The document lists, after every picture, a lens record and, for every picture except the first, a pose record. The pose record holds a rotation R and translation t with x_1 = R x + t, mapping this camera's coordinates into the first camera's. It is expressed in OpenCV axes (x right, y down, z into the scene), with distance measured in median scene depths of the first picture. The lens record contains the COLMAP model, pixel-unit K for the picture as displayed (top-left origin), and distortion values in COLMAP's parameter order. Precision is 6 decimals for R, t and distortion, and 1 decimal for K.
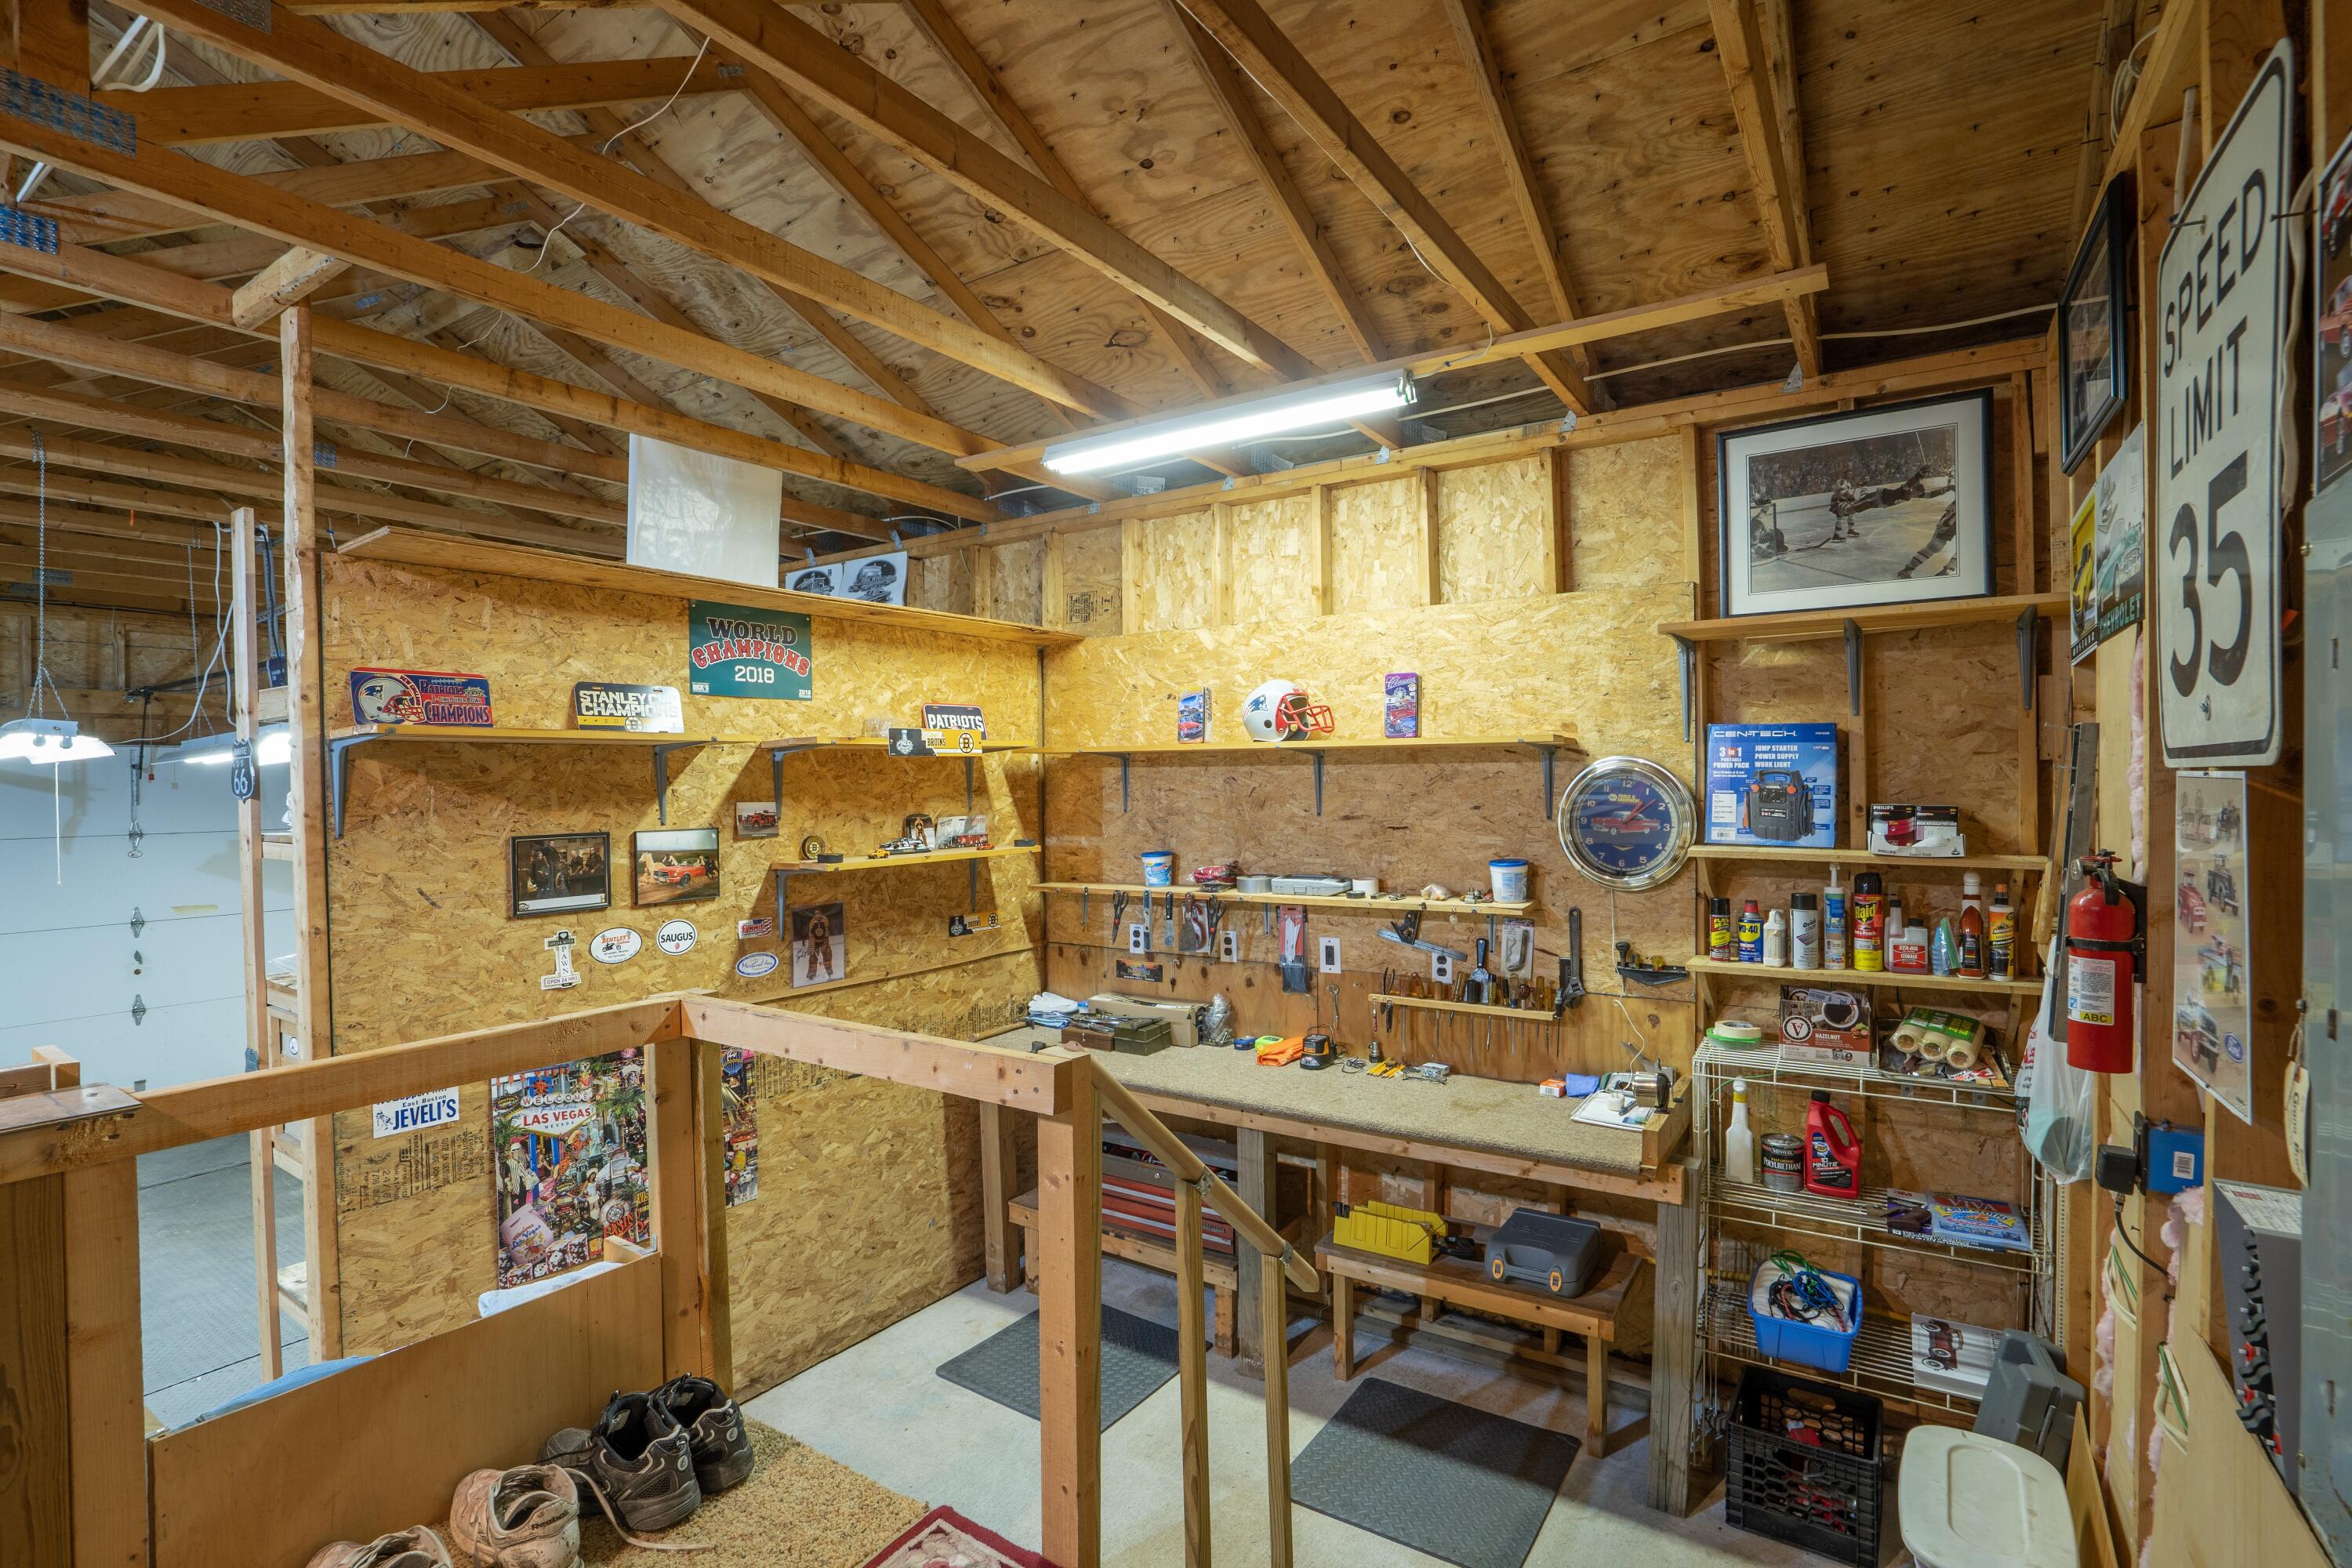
lens RADIAL K [[1101.2, 0, 1180.6], [0, 1101.2, 775.8], [0, 0, 1]] dist [-0.054881, 0.022970]
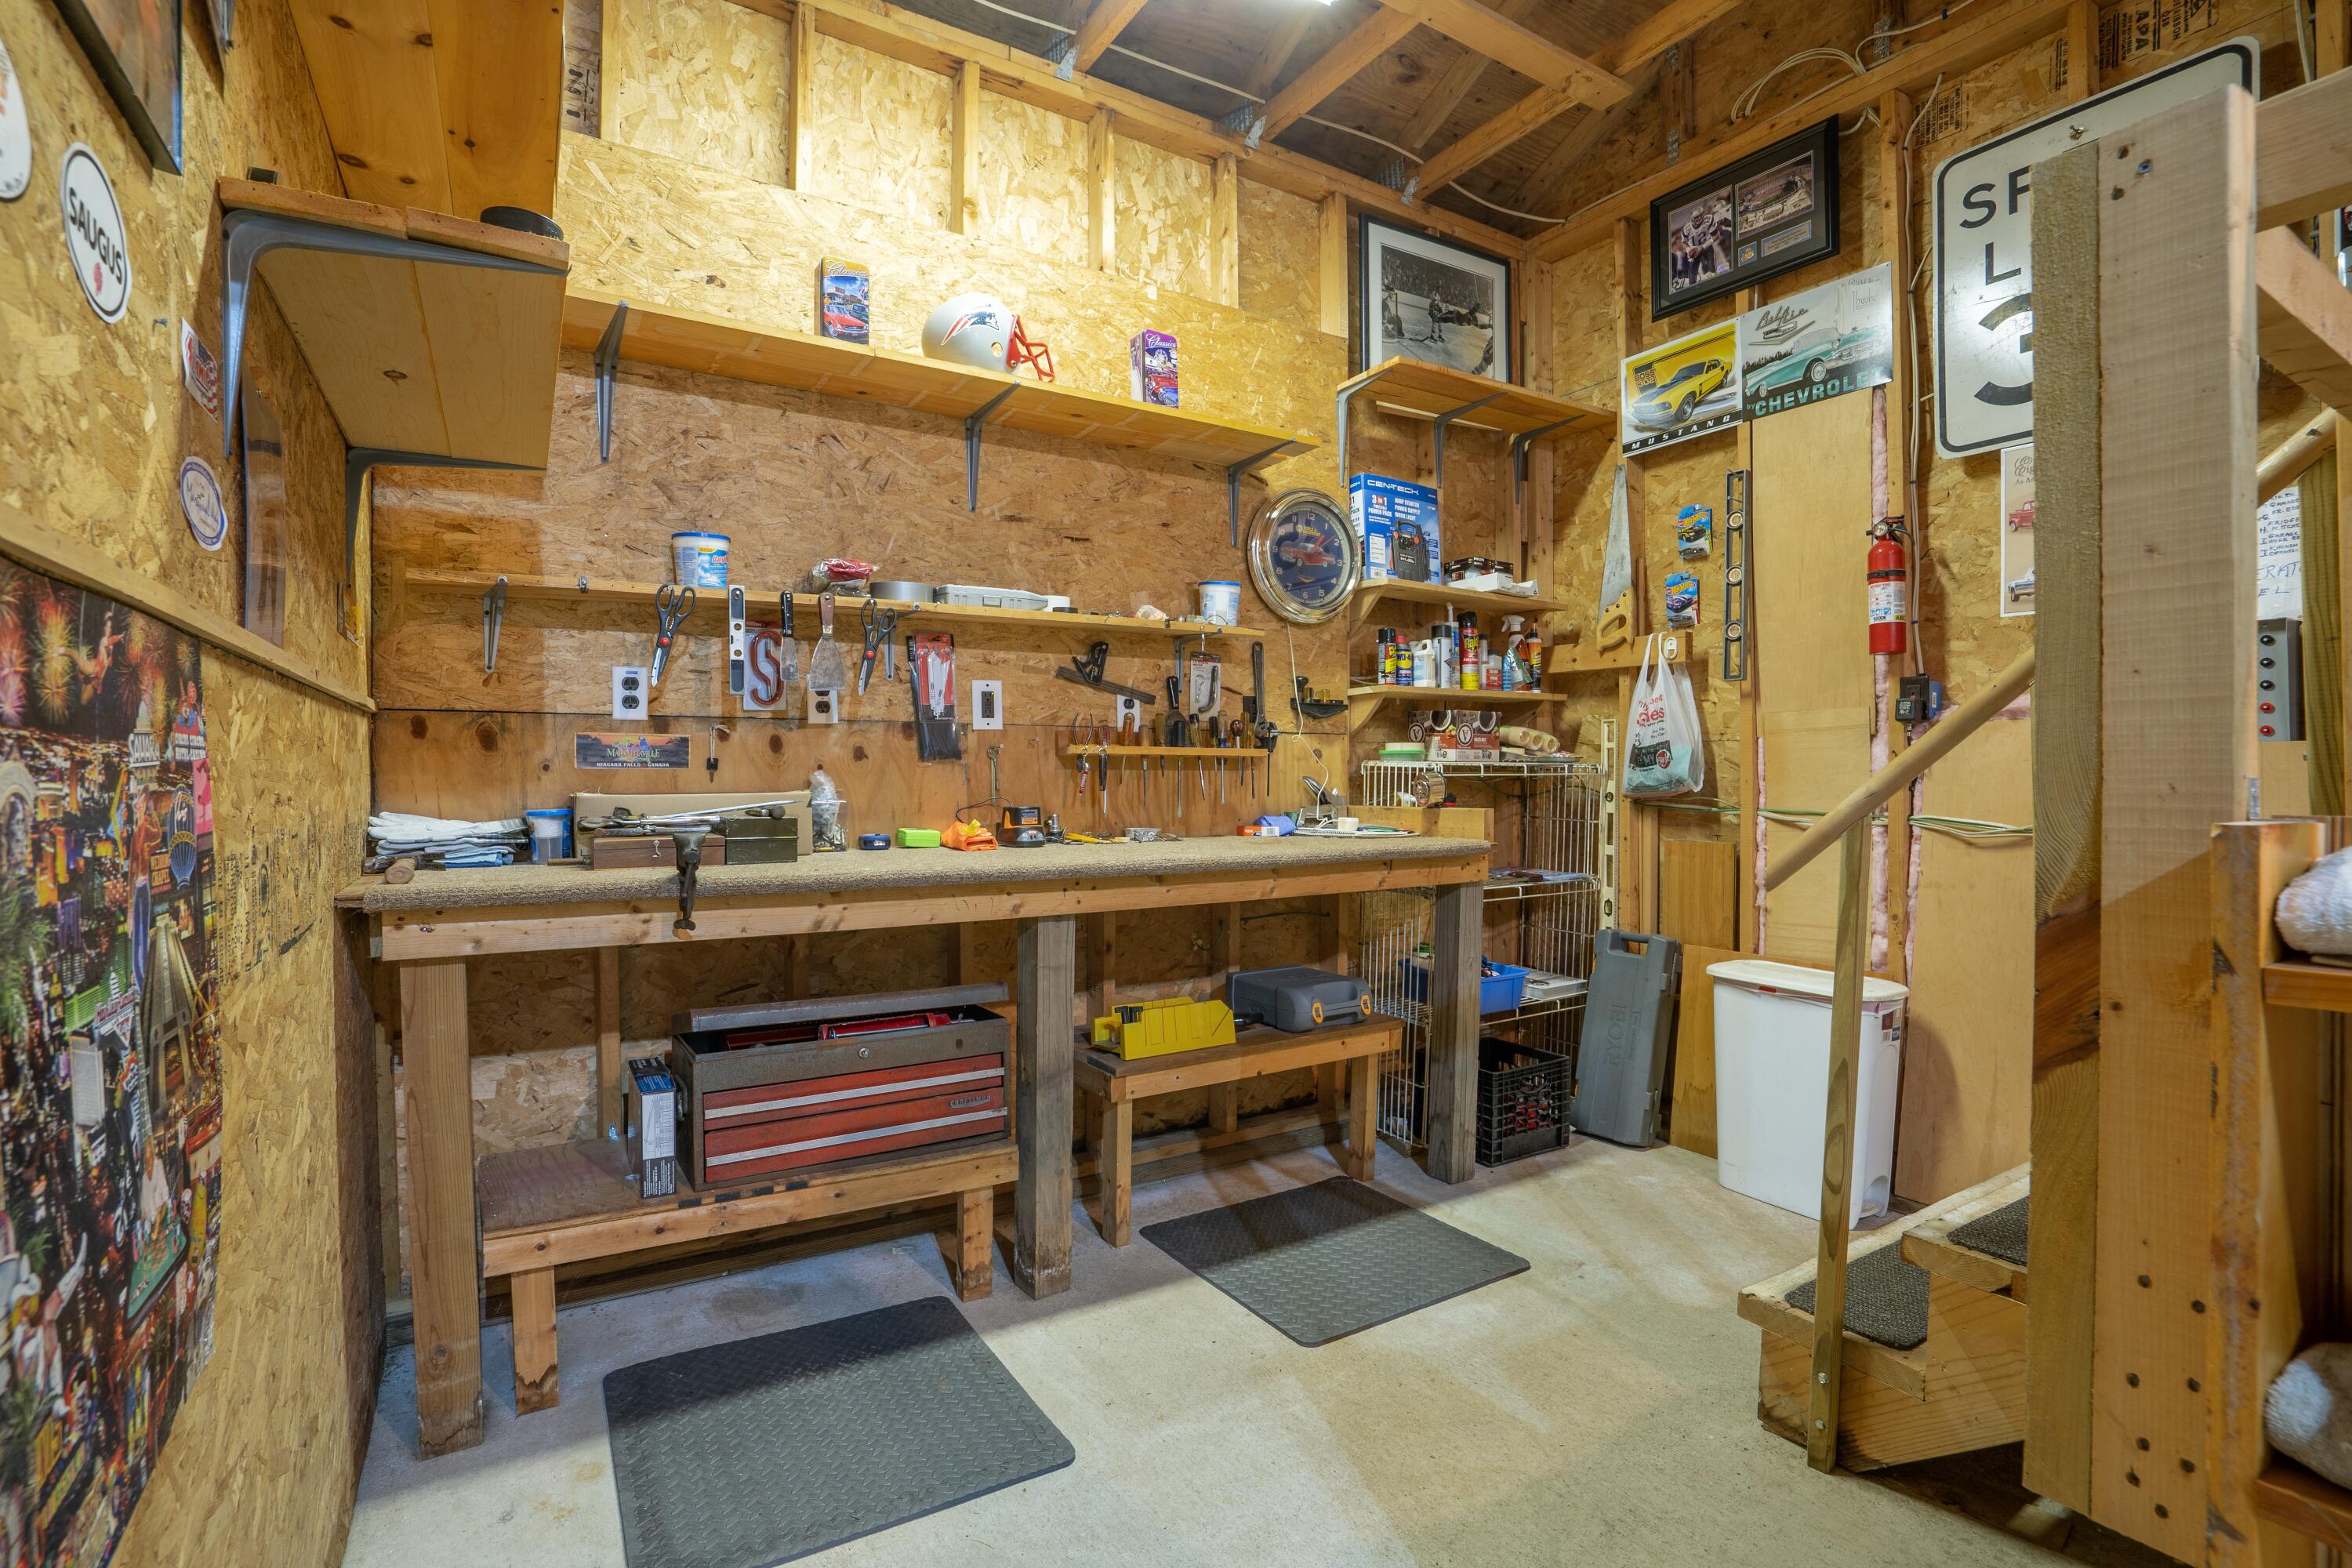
lens RADIAL K [[1101.2, 0, 1180.6], [0, 1101.2, 775.8], [0, 0, 1]] dist [-0.054881, 0.022970]
pose [[0.417684, 0.012301, 0.908509, -0.553966], [-0.003404, 0.999923, -0.011974, 0.258248], [-0.908586, 0.001909, 0.417693, 0.688702]]
